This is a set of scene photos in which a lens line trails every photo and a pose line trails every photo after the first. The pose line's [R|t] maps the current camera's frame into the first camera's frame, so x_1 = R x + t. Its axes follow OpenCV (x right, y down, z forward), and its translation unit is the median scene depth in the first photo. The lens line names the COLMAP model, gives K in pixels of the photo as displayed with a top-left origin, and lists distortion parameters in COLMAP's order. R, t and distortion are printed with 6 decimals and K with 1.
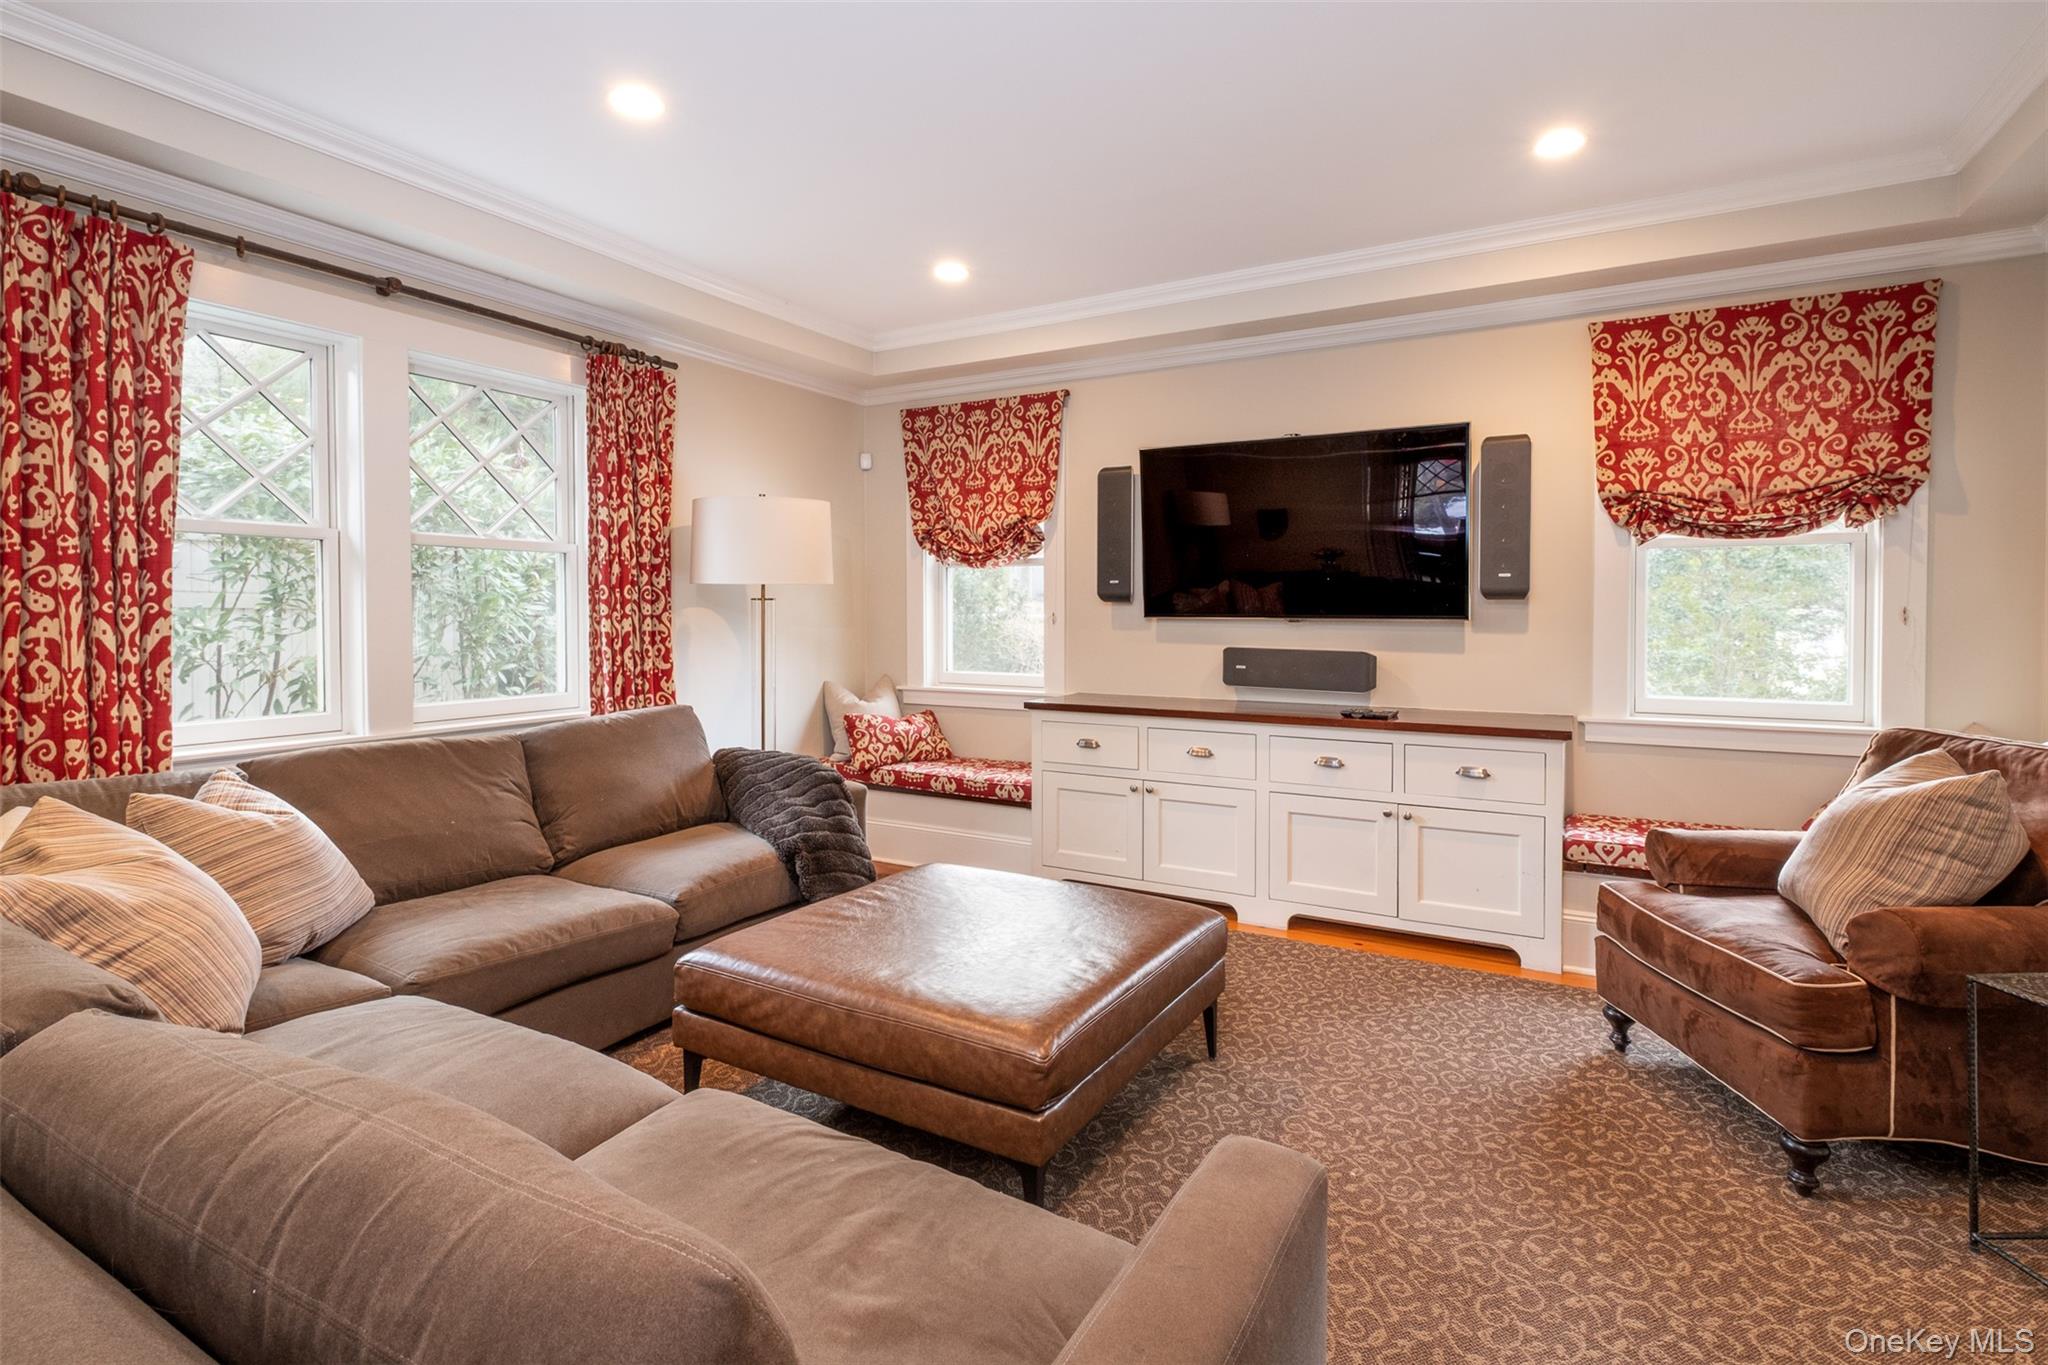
lens RADIAL K [[989.8, 0, 1024.6], [0, 989.8, 623.9], [0, 0, 1]] dist [-0.003405, 0.001329]
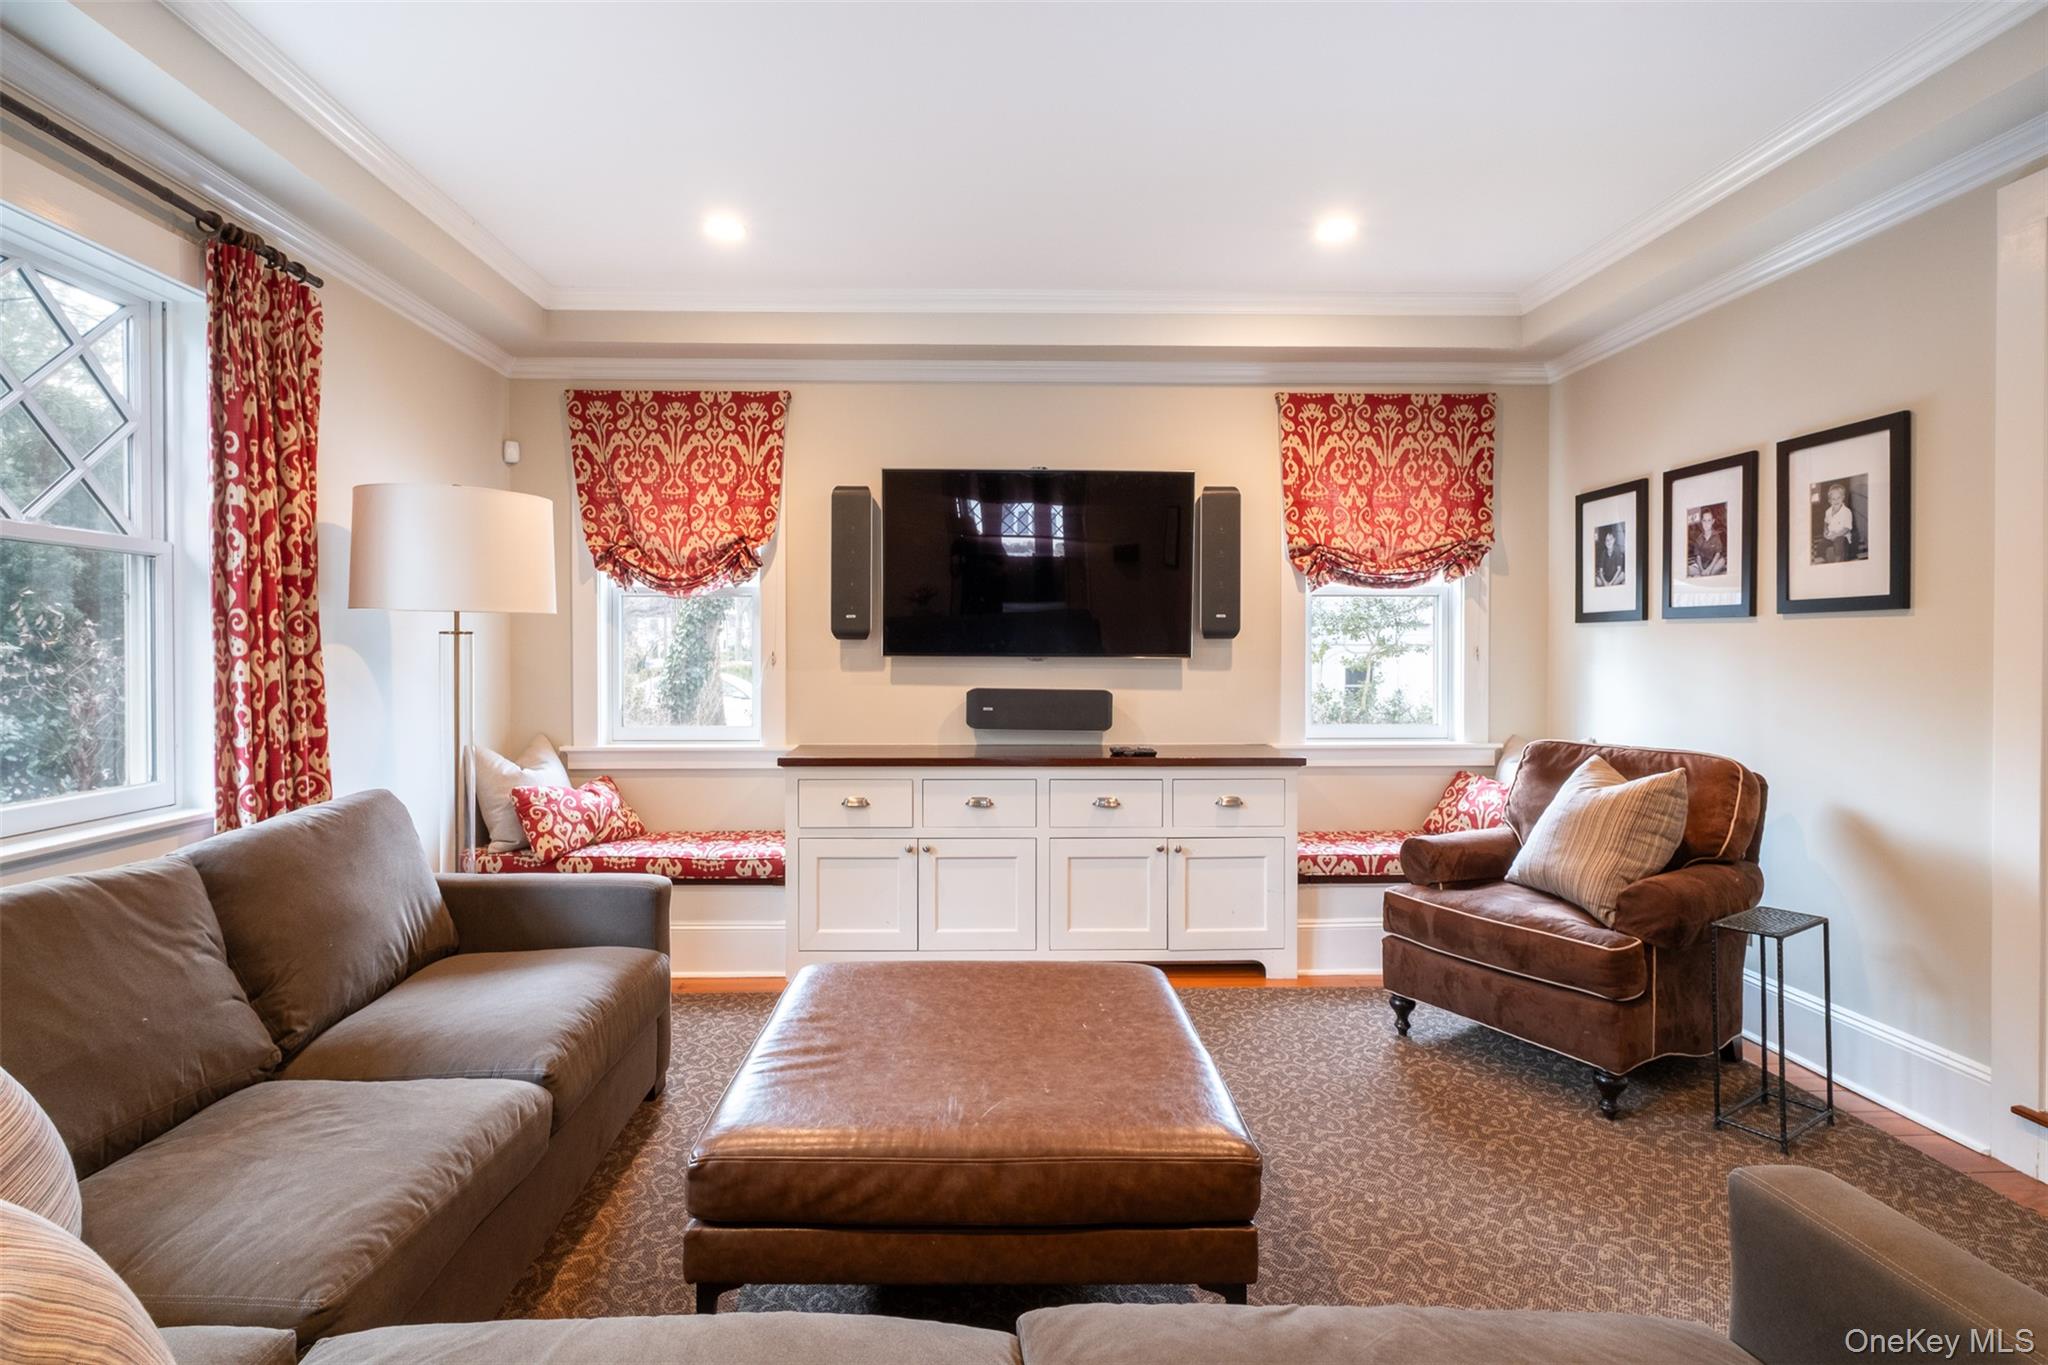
lens RADIAL K [[1045.1, 0, 1019.6], [0, 1045.1, 657.0], [0, 0, 1]] dist [-0.001440, -0.000709]
pose [[0.855700, -0.003449, 0.517460, -0.309861], [0.007182, 0.999961, -0.005212, -0.000812], [-0.517422, 0.008177, 0.855691, 0.151317]]
